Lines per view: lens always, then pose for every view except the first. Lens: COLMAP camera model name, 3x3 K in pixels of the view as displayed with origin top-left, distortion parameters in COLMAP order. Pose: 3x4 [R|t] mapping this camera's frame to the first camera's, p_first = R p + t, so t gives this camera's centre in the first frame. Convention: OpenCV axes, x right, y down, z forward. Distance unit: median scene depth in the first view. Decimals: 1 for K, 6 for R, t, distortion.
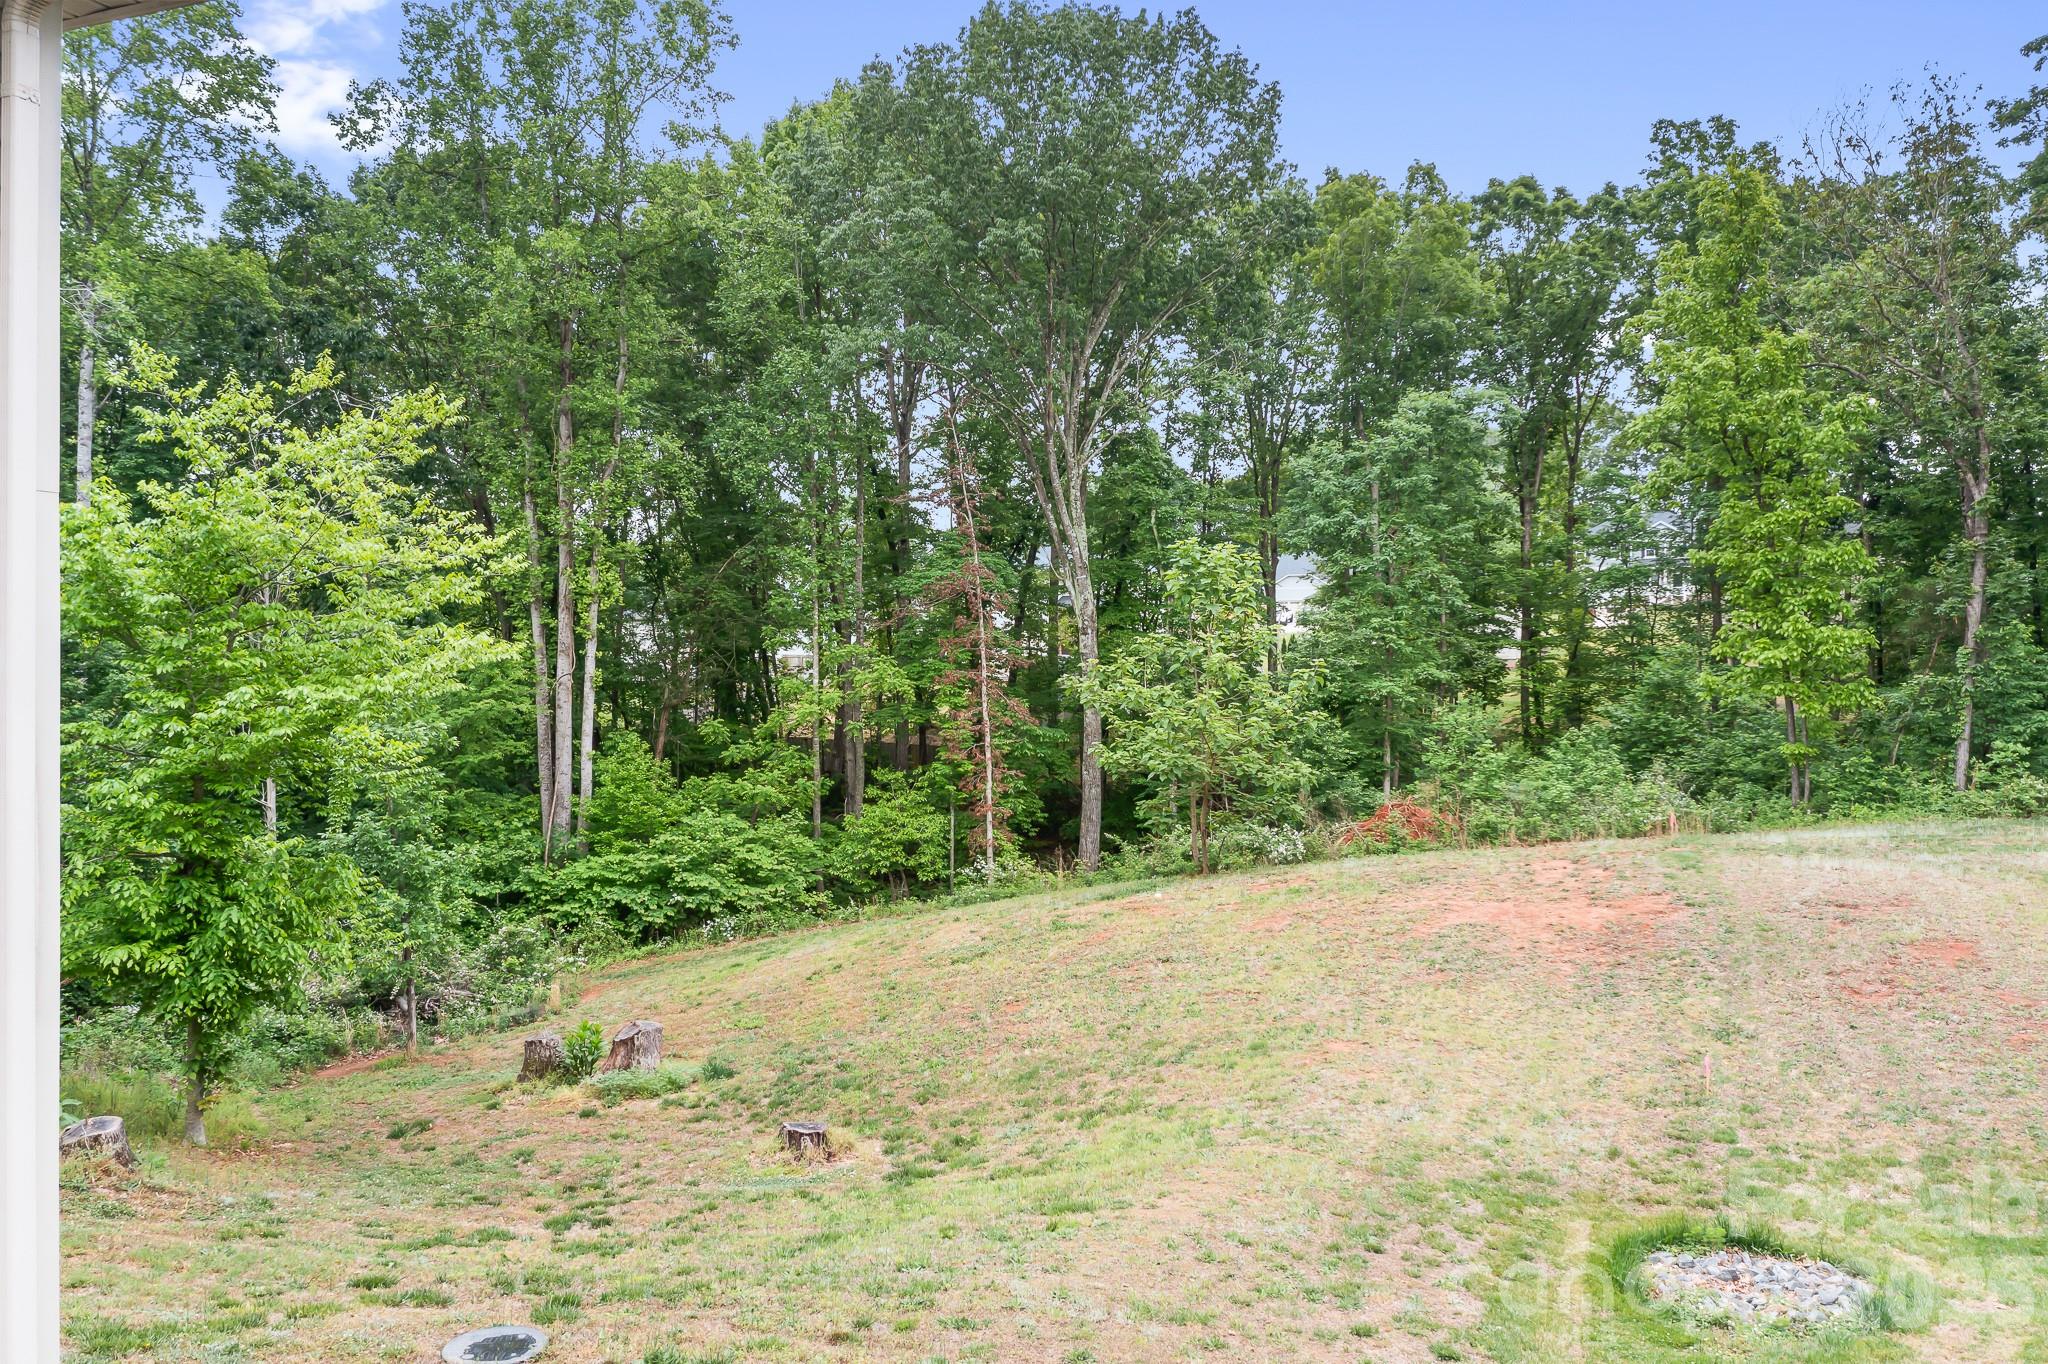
lens RADIAL K [[1599.1, 0, 1024.0], [0, 1599.1, 682.0], [0, 0, 1]] dist [-0.000824, -0.000610]
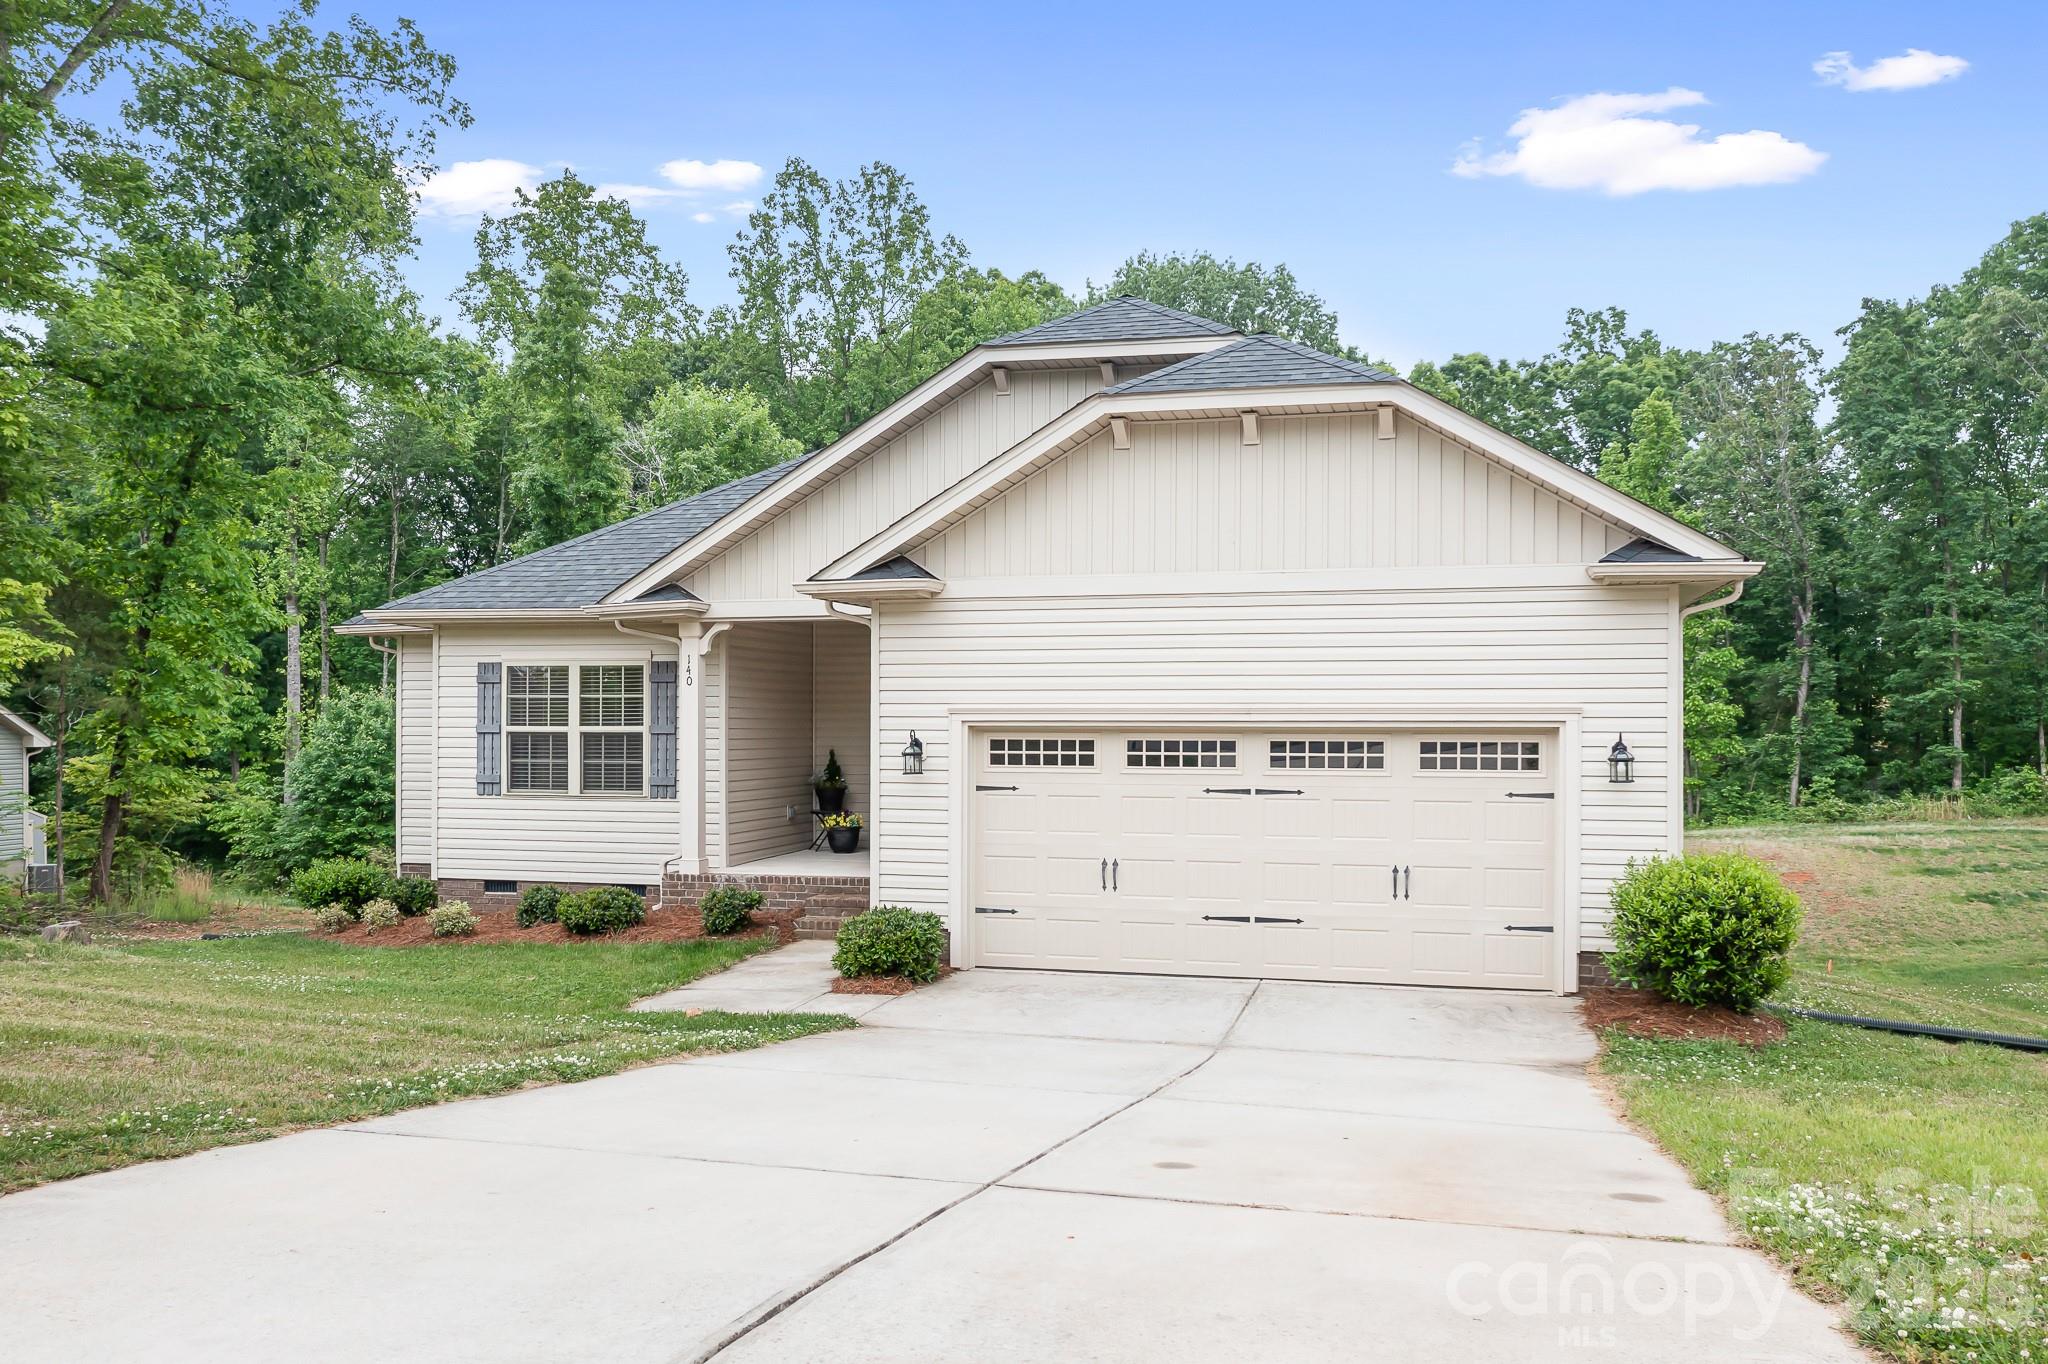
lens RADIAL K [[1656.8, 0, 999.0], [0, 1656.8, 735.1], [0, 0, 1]] dist [-0.005633, 0.001066]
pose [[0.995317, 0.001473, 0.096655, -0.355217], [-0.002805, 0.999903, 0.013654, -0.023724], [-0.096626, -0.013861, 0.995224, -0.553723]]
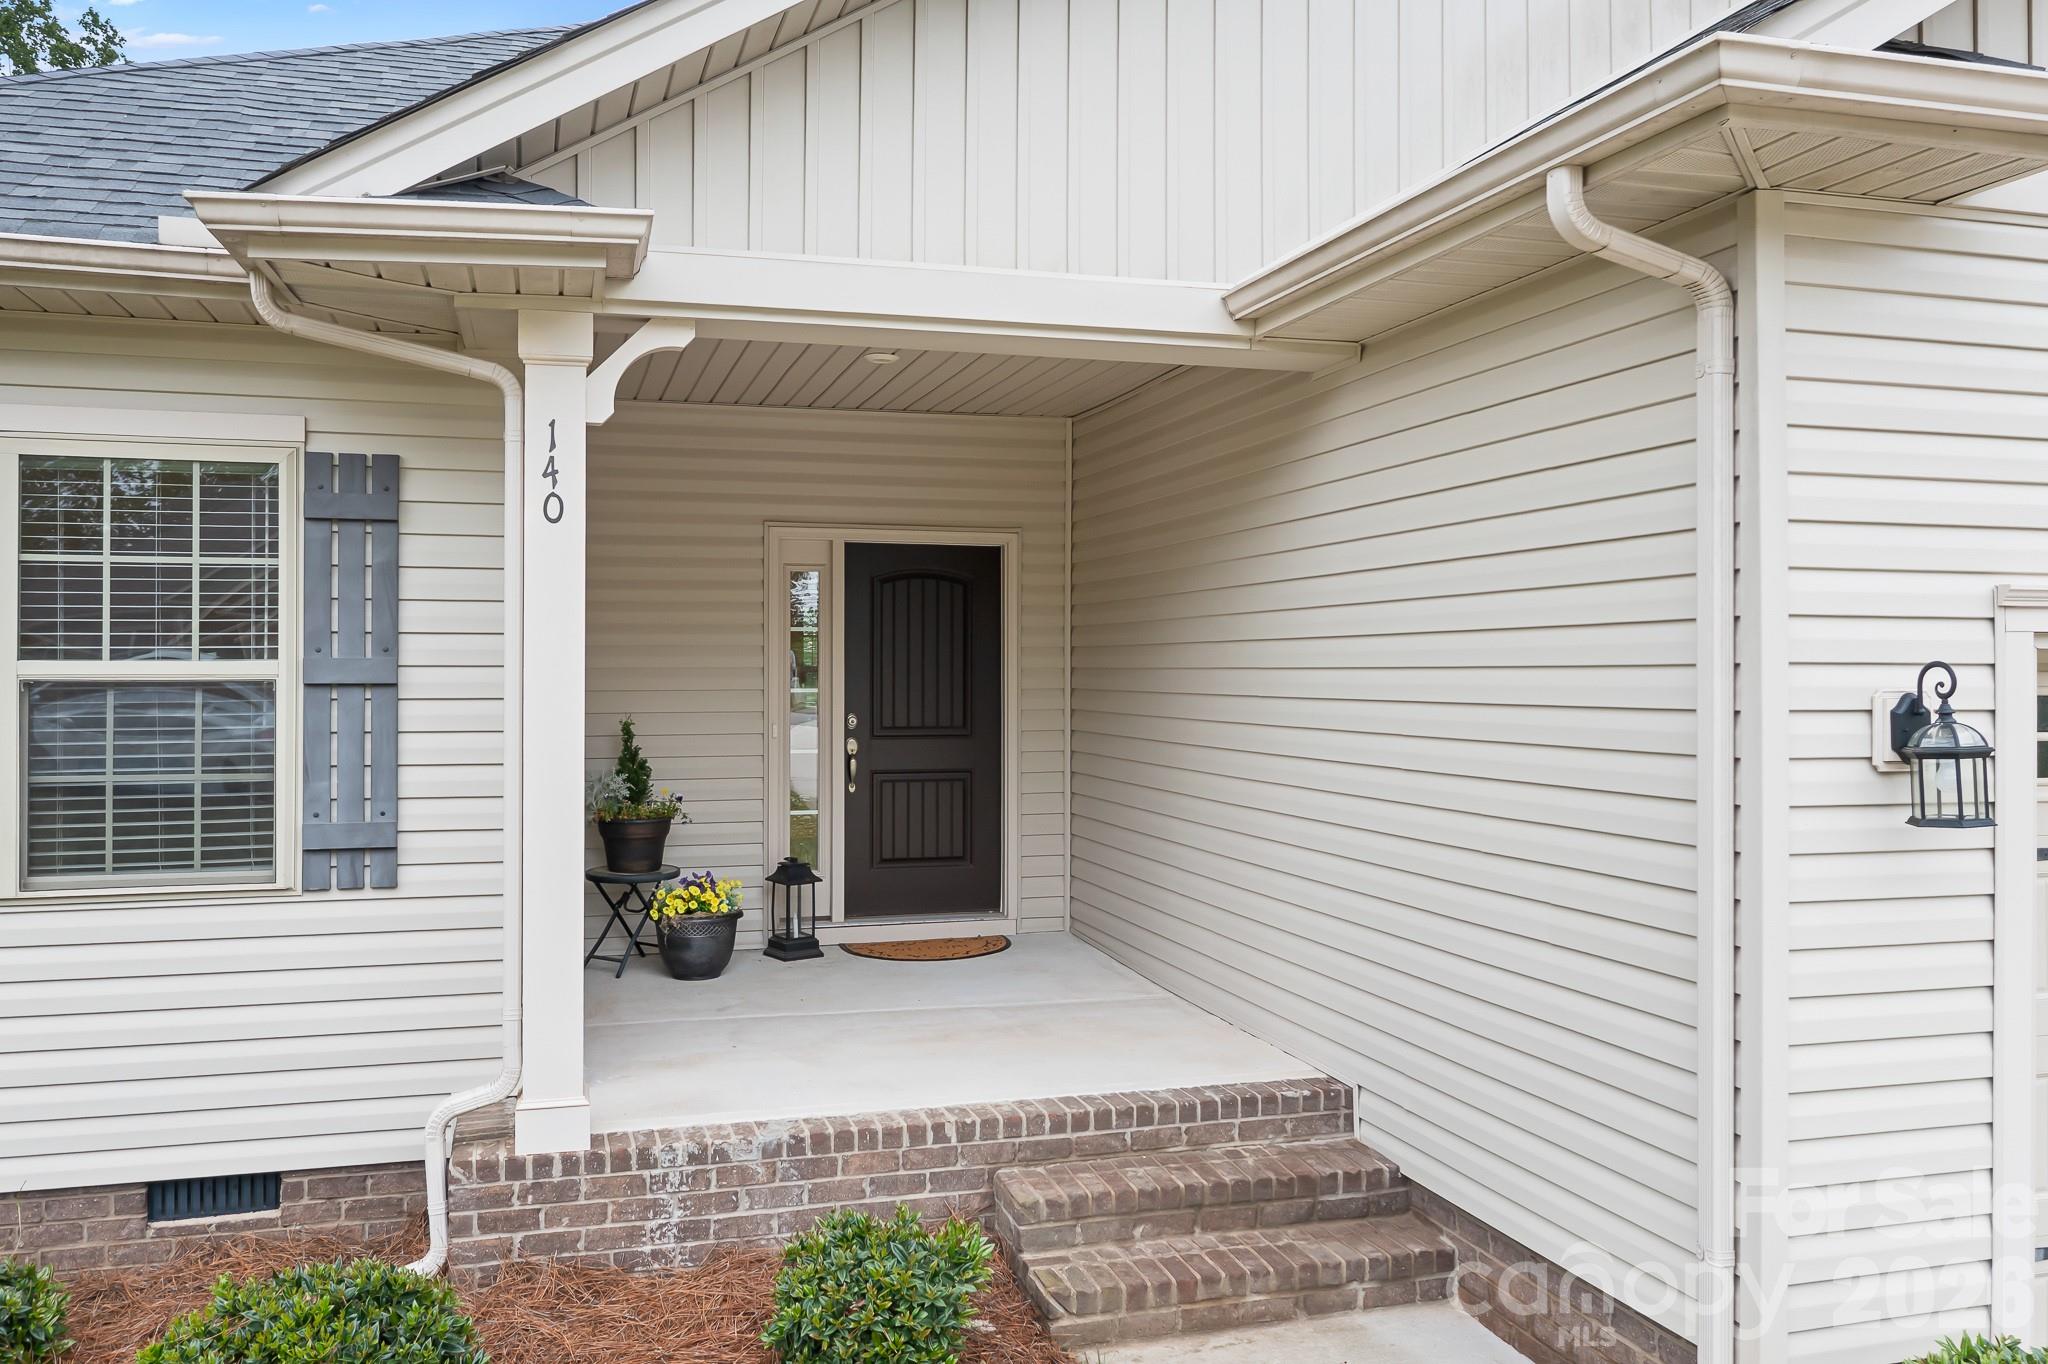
lens RADIAL K [[1645.3, 0, 1018.0], [0, 1645.3, 669.7], [0, 0, 1]] dist [-0.005886, -0.002443]
pose [[0.796090, 0.002807, 0.605172, -0.437194], [-0.004623, 0.999988, 0.001443, -0.019631], [-0.605161, -0.003946, 0.796094, -0.260556]]
